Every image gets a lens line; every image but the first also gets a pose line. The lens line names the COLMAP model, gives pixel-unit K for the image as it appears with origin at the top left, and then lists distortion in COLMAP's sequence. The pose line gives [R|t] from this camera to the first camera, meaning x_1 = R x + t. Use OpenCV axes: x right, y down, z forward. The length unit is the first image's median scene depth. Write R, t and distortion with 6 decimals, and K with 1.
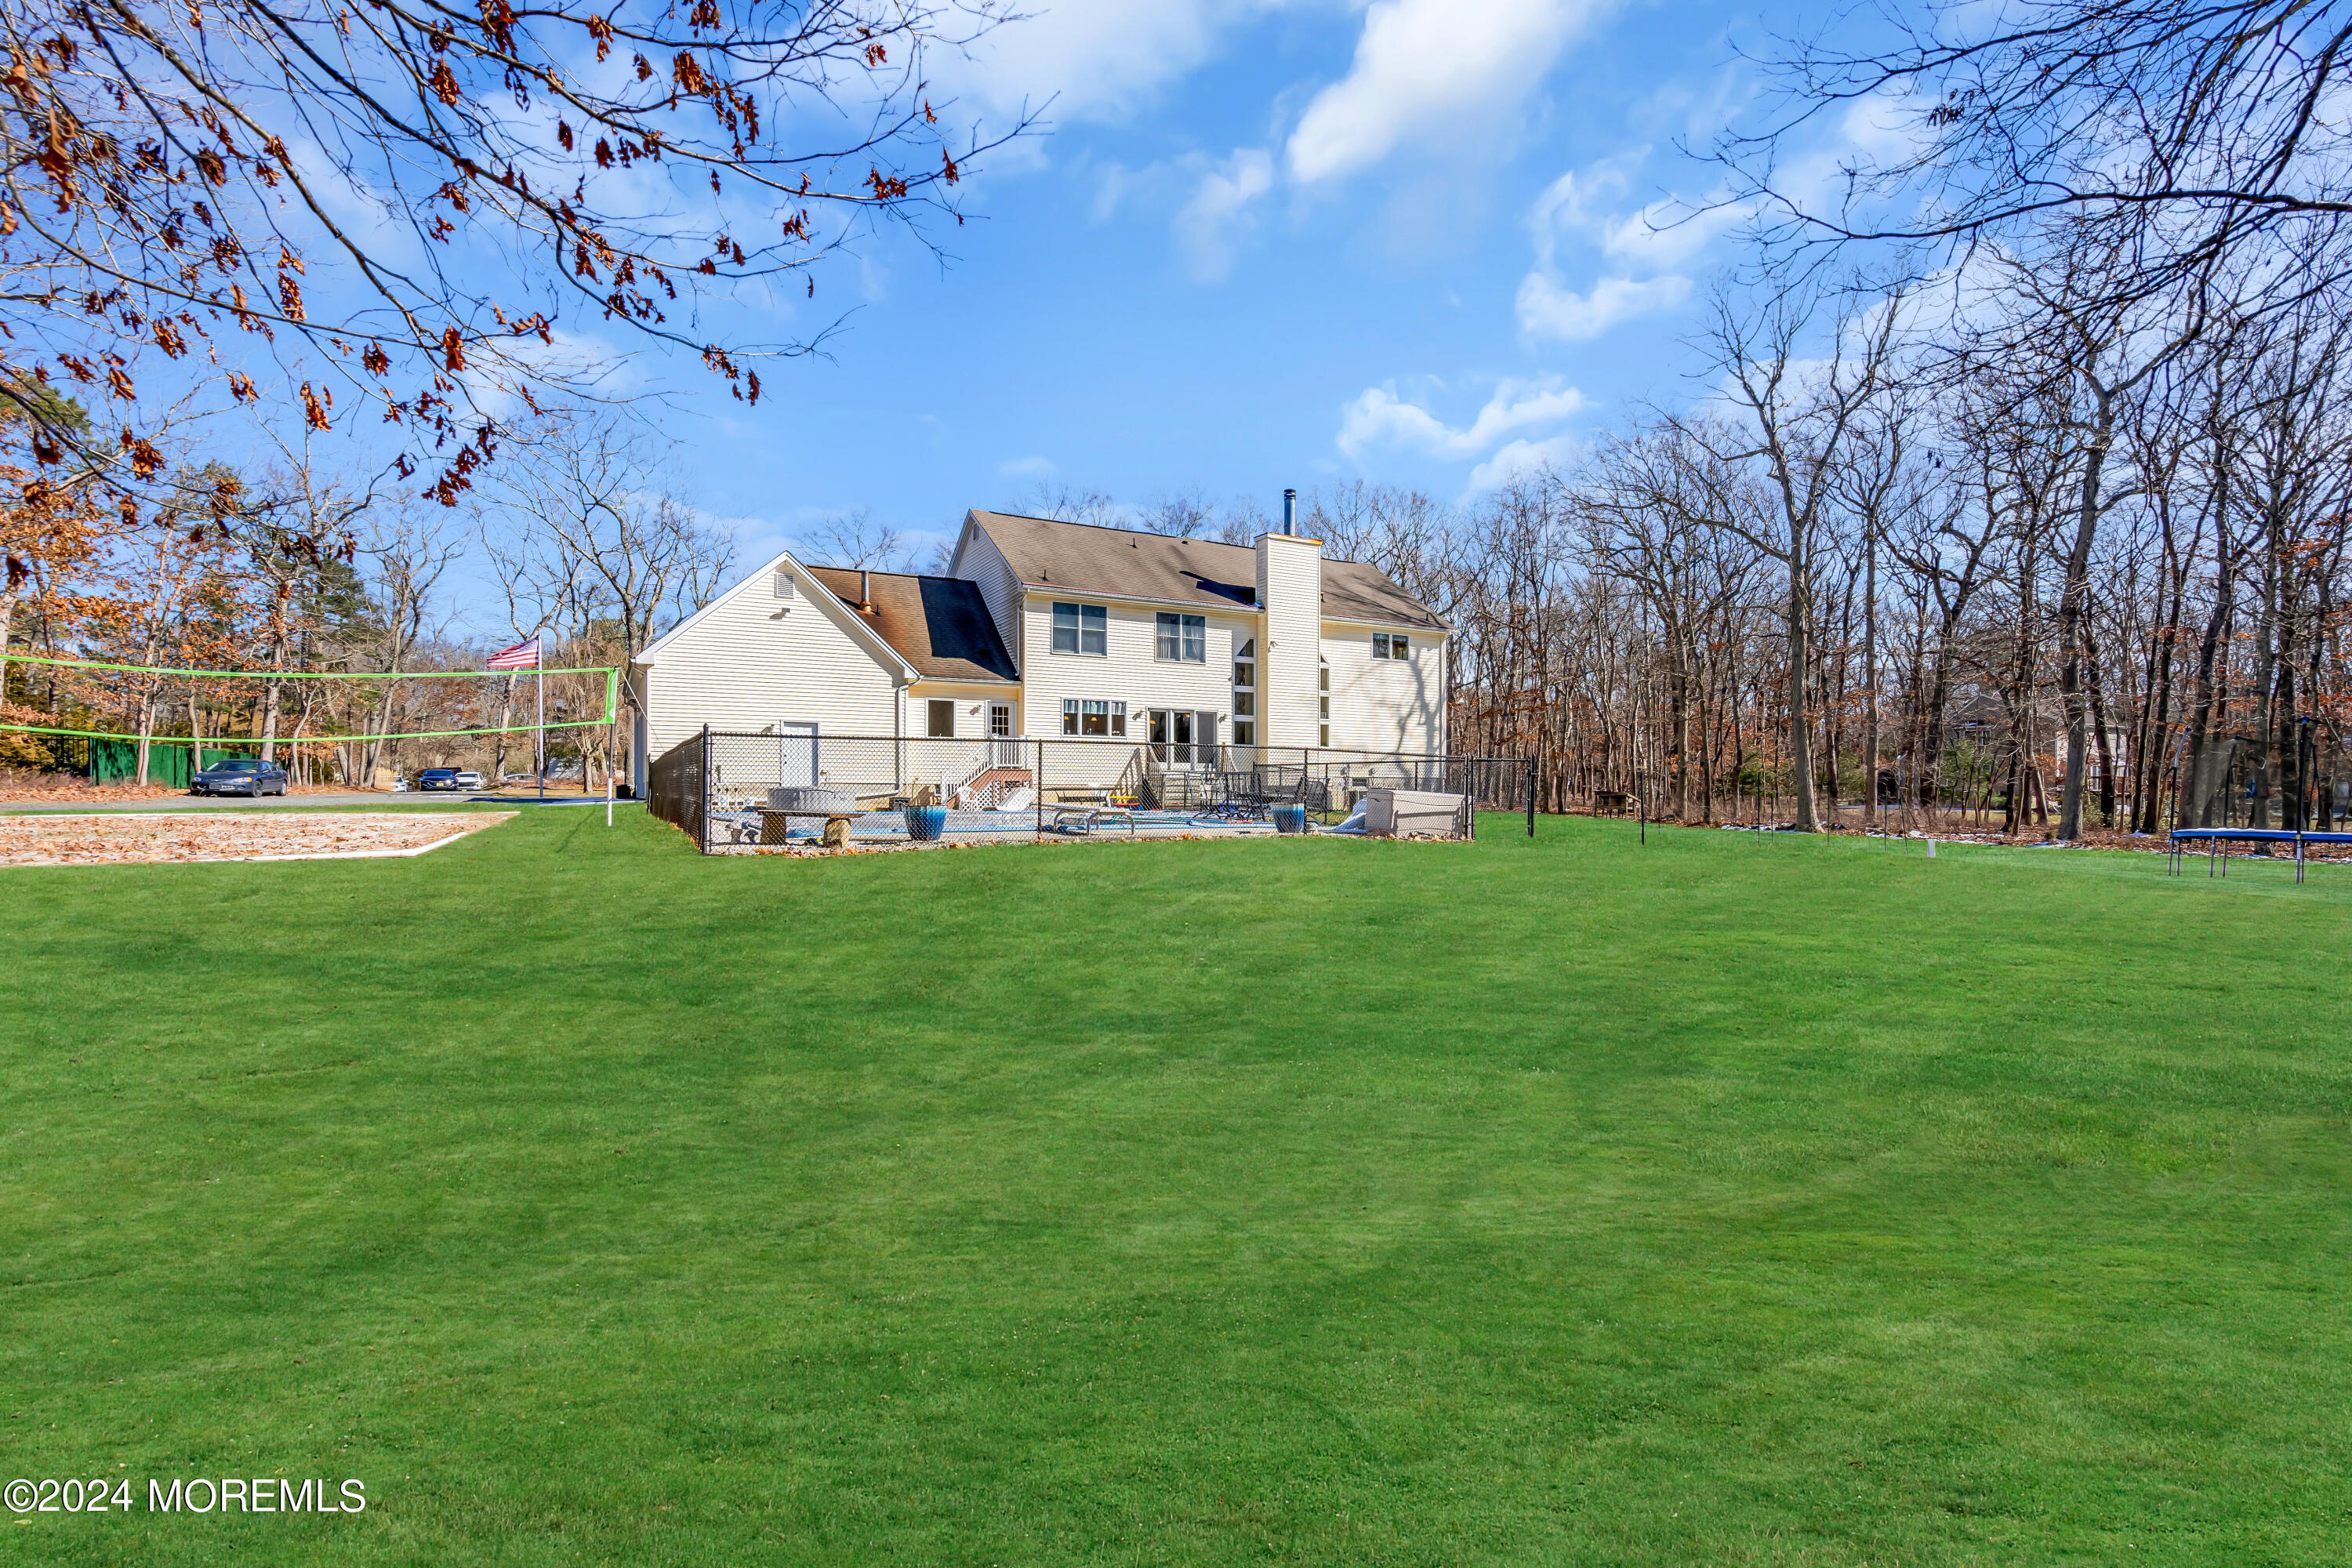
lens RADIAL K [[1058.7, 0, 1176.2], [0, 1058.7, 795.0], [0, 0, 1]] dist [-0.001063, 0.001471]
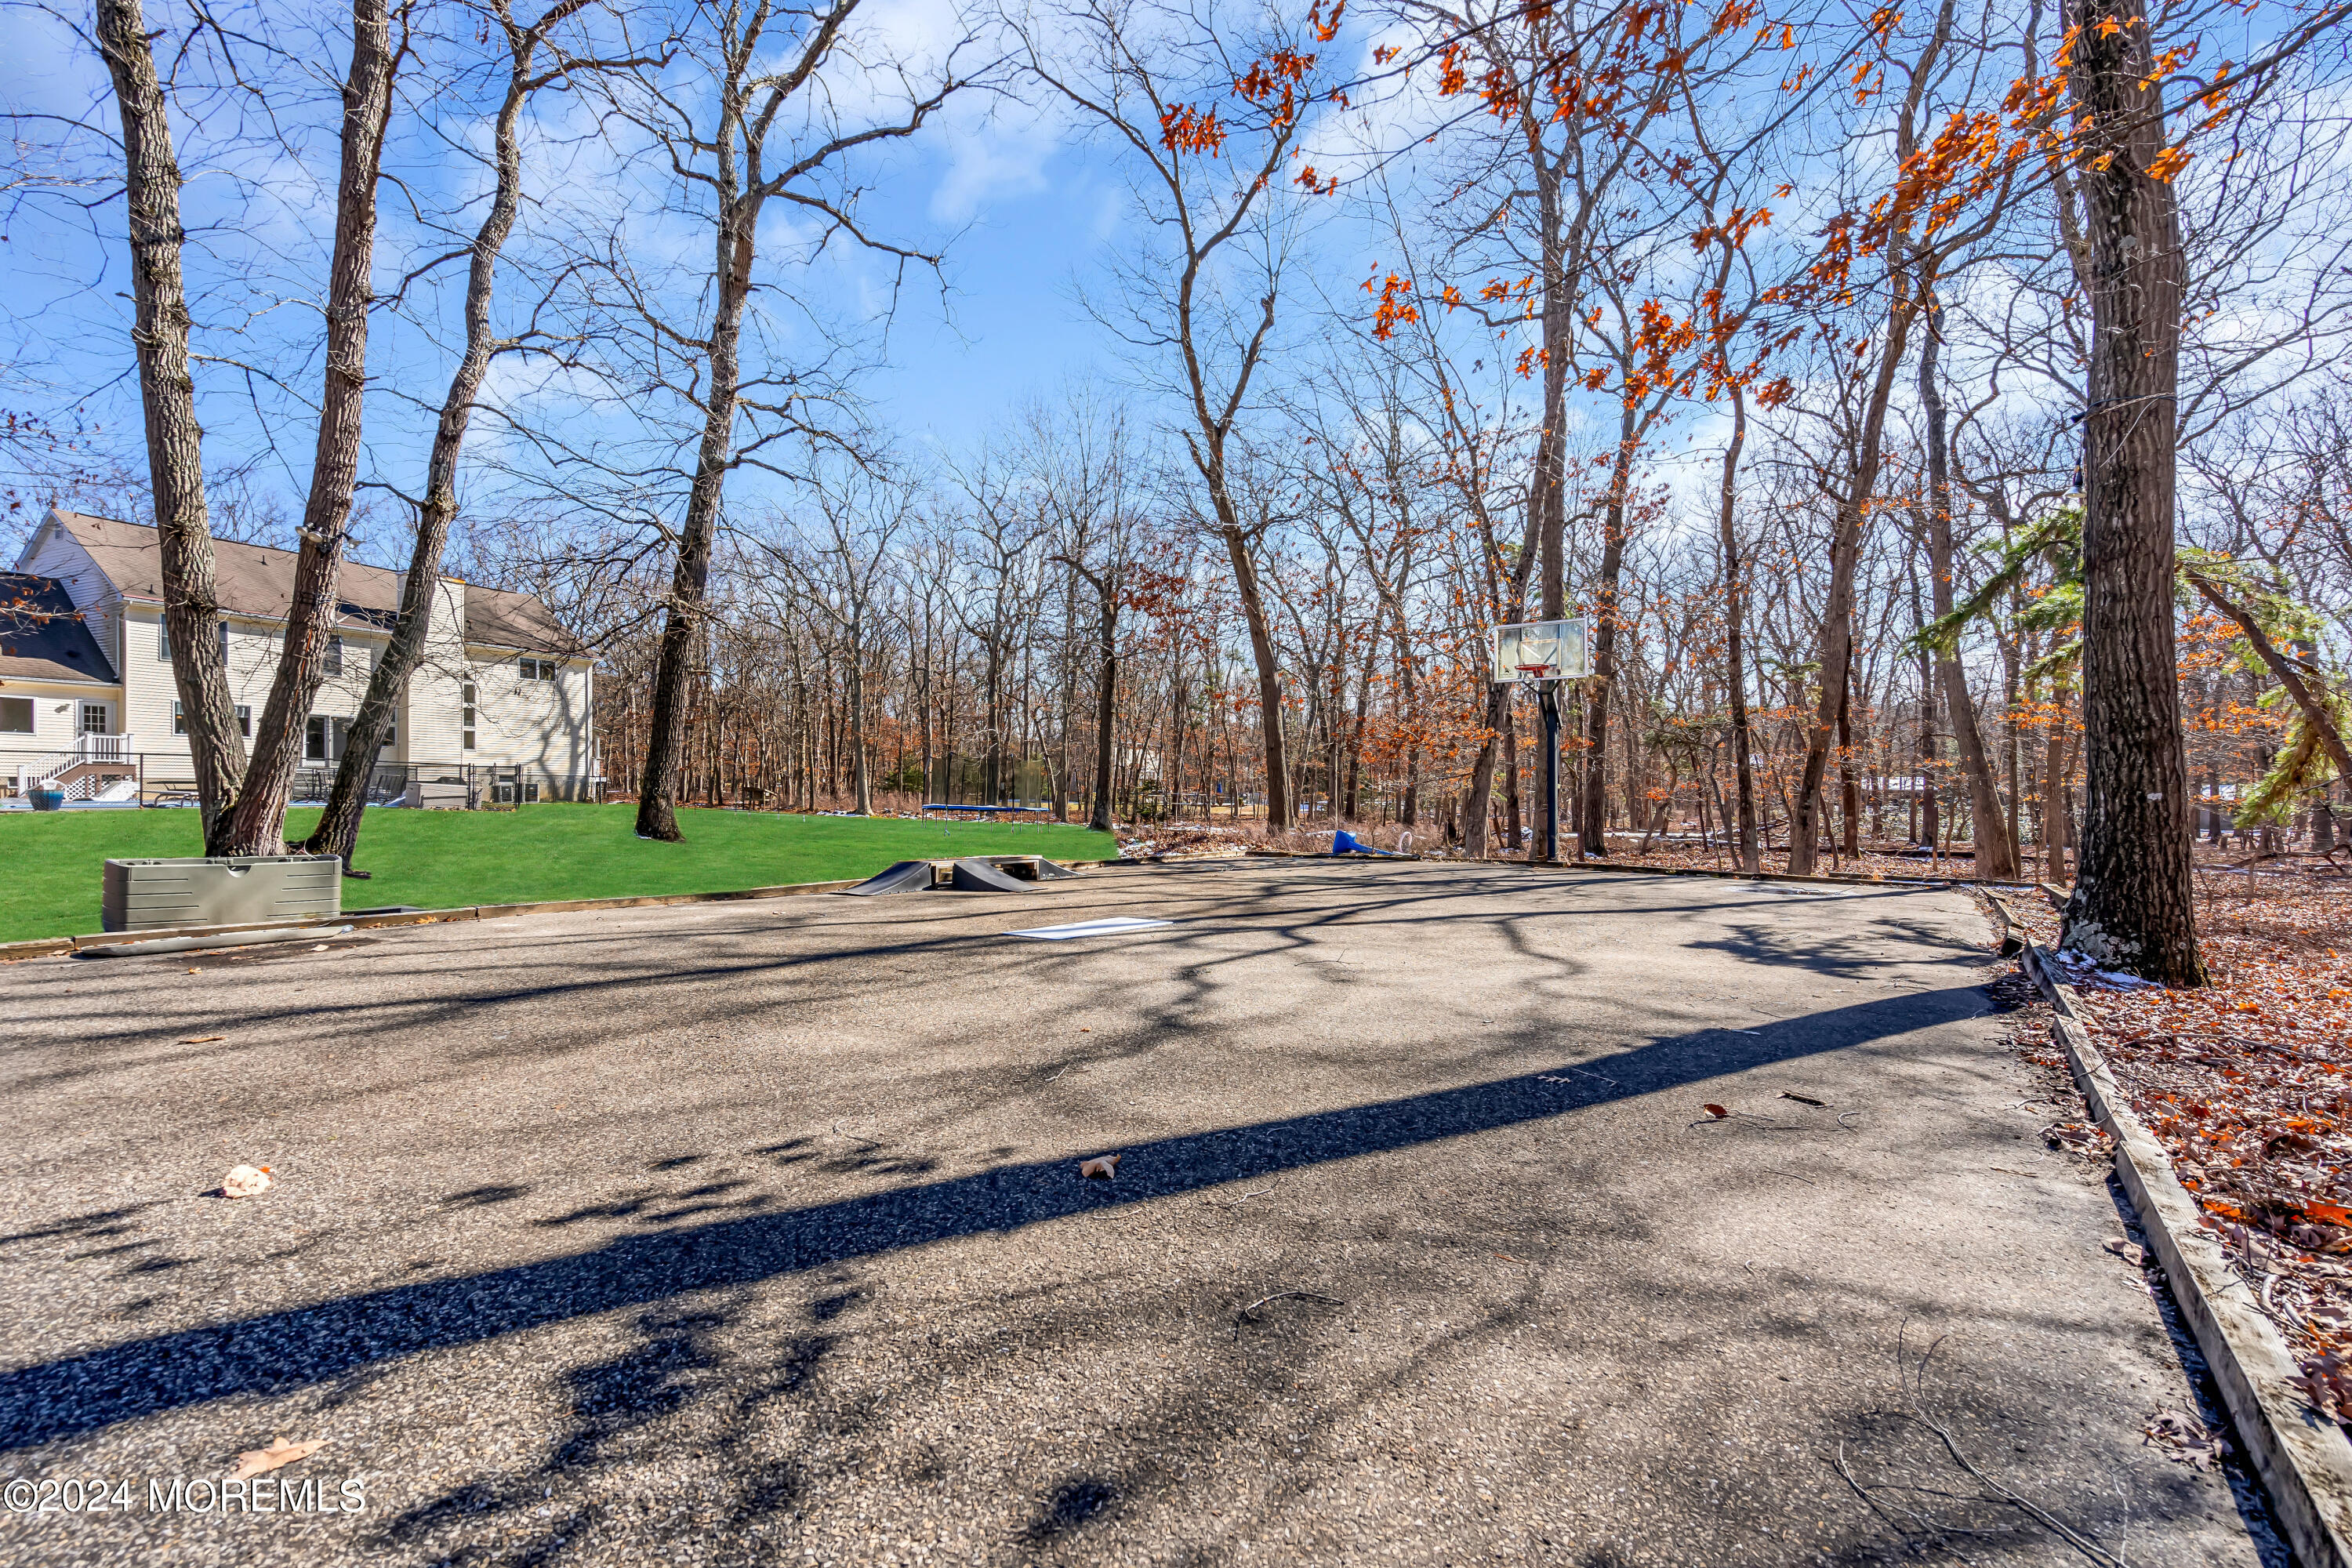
lens RADIAL K [[1058.7, 0, 1176.2], [0, 1058.7, 795.0], [0, 0, 1]] dist [-0.001063, 0.001471]
pose [[0.802253, -0.001395, 0.596983, 0.070041], [0.000285, 0.999998, 0.001954, 0.005662], [-0.596984, -0.001398, 0.802252, -0.499938]]
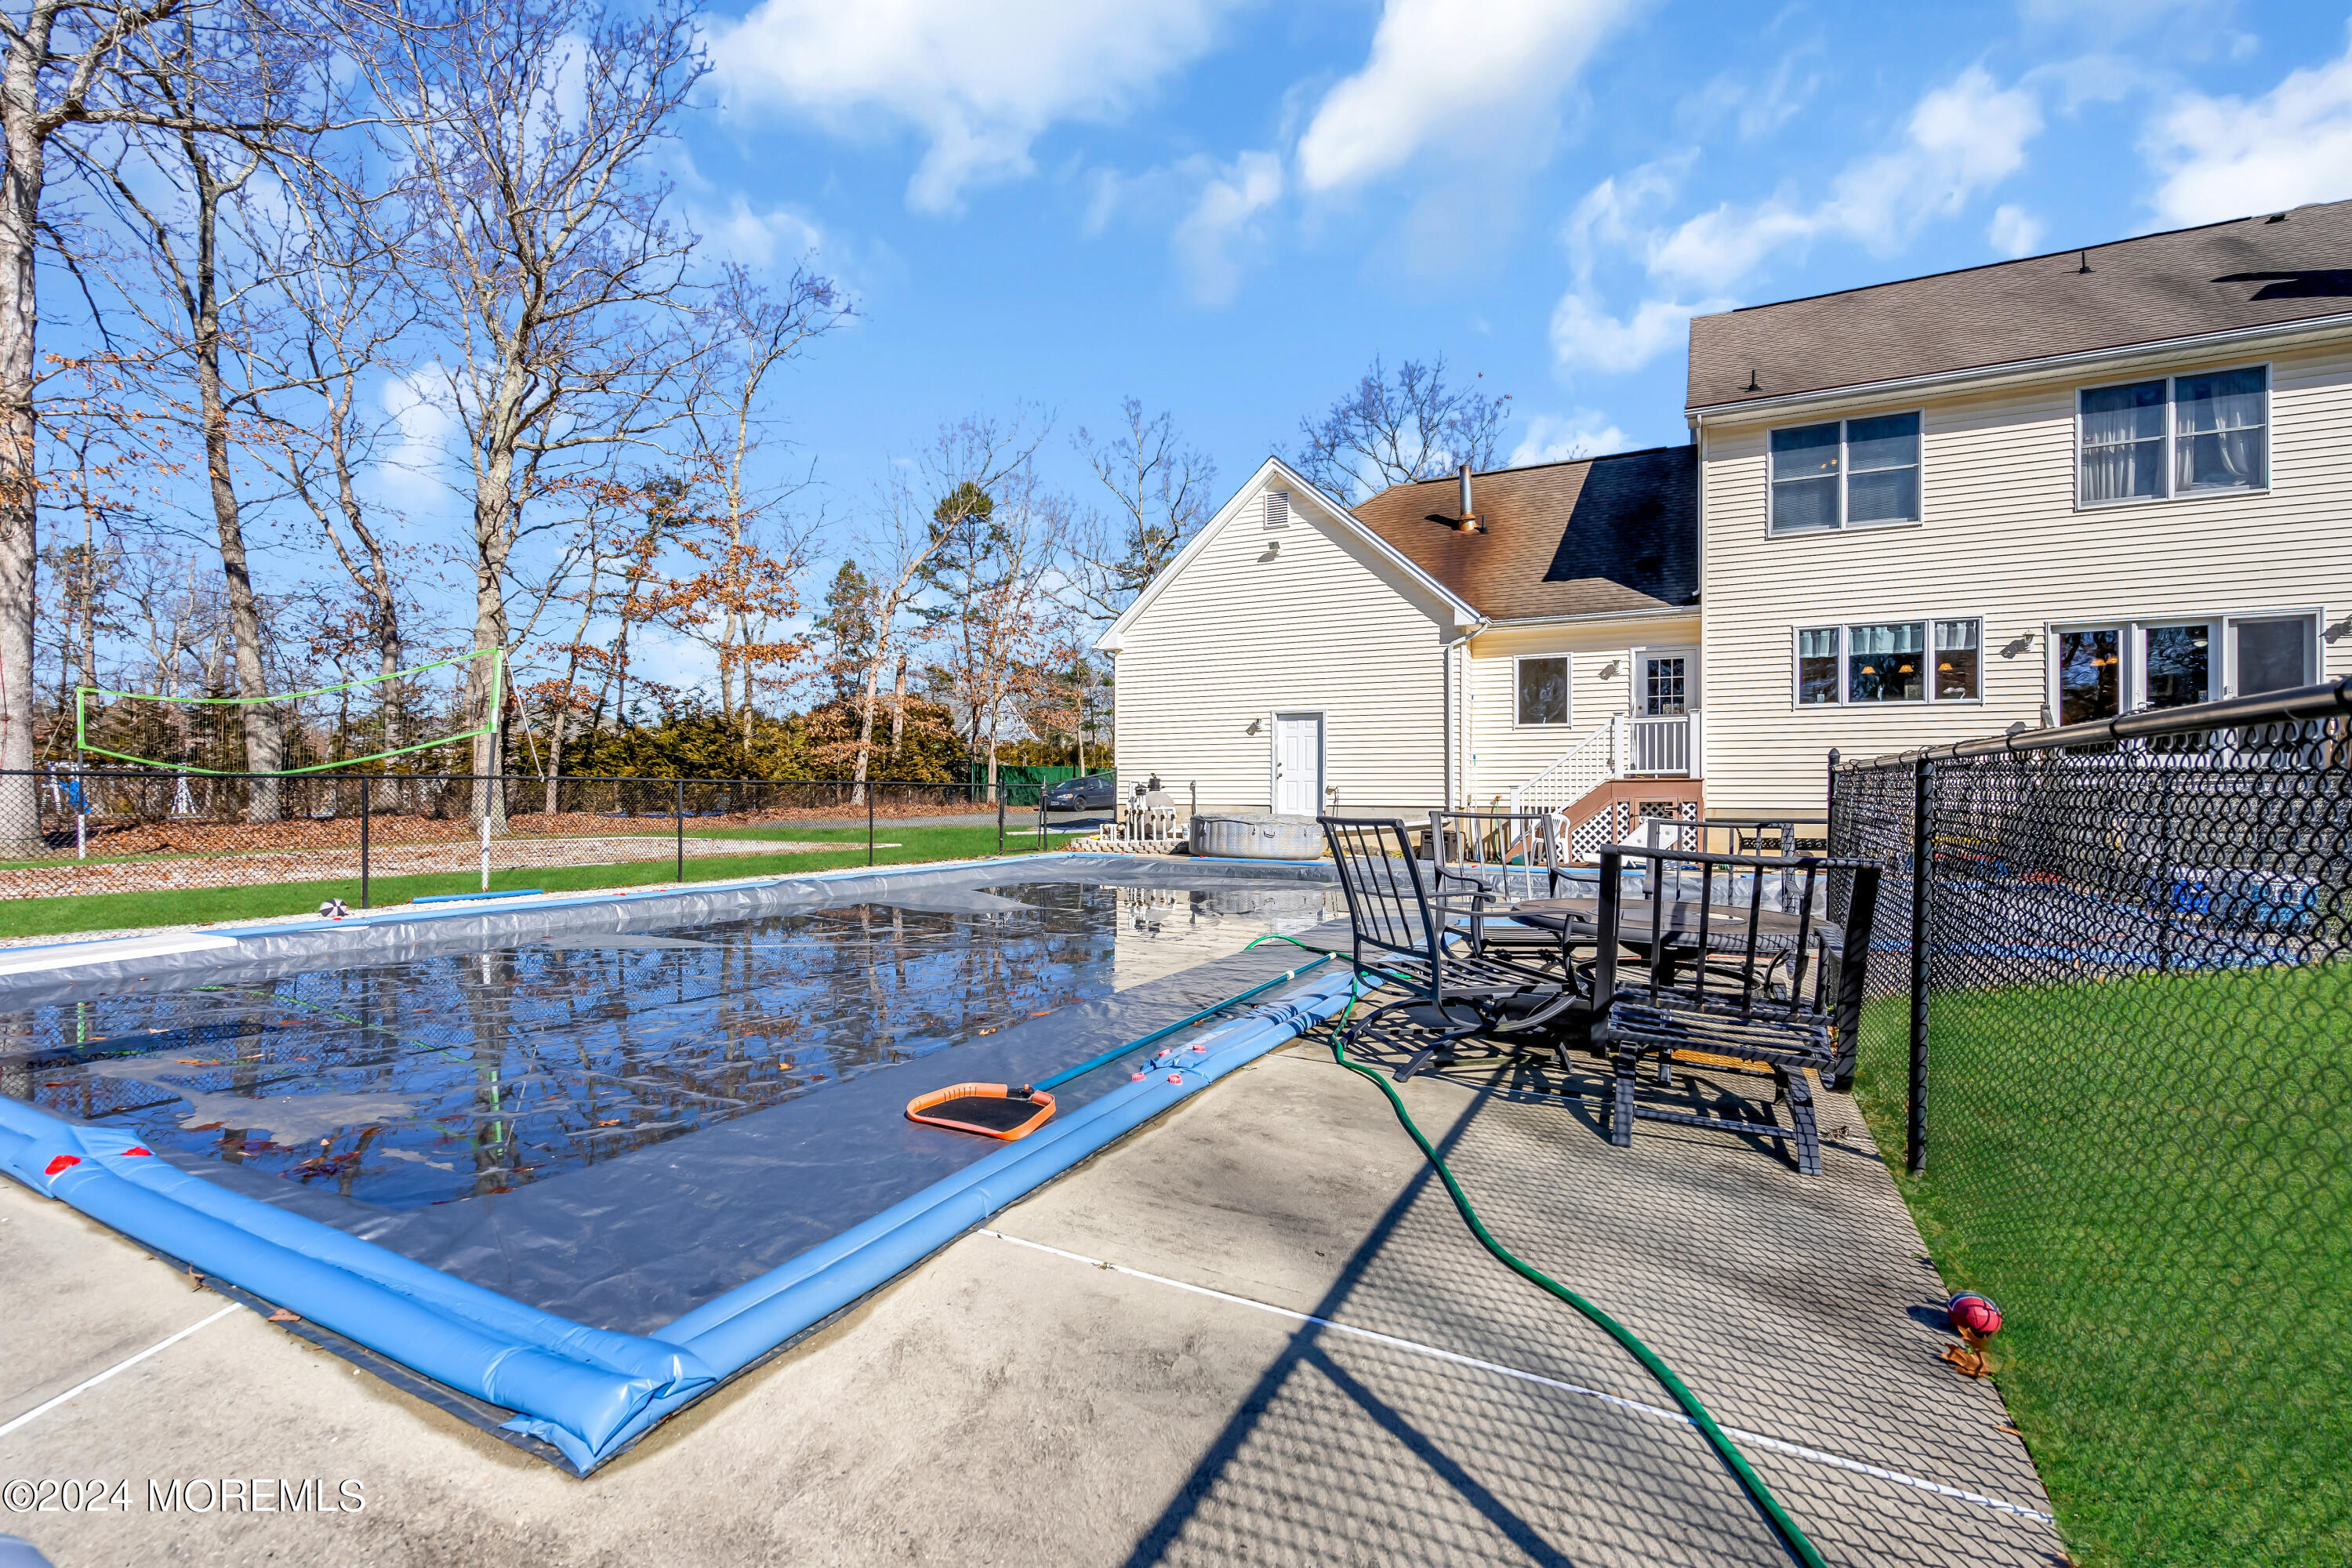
lens RADIAL K [[1058.7, 0, 1176.2], [0, 1058.7, 795.0], [0, 0, 1]] dist [-0.001063, 0.001471]
pose [[0.572055, -0.000815, -0.820215, 0.117012], [-0.002499, 0.999993, -0.002737, -0.013370], [0.820211, 0.003615, 0.572049, 0.474610]]
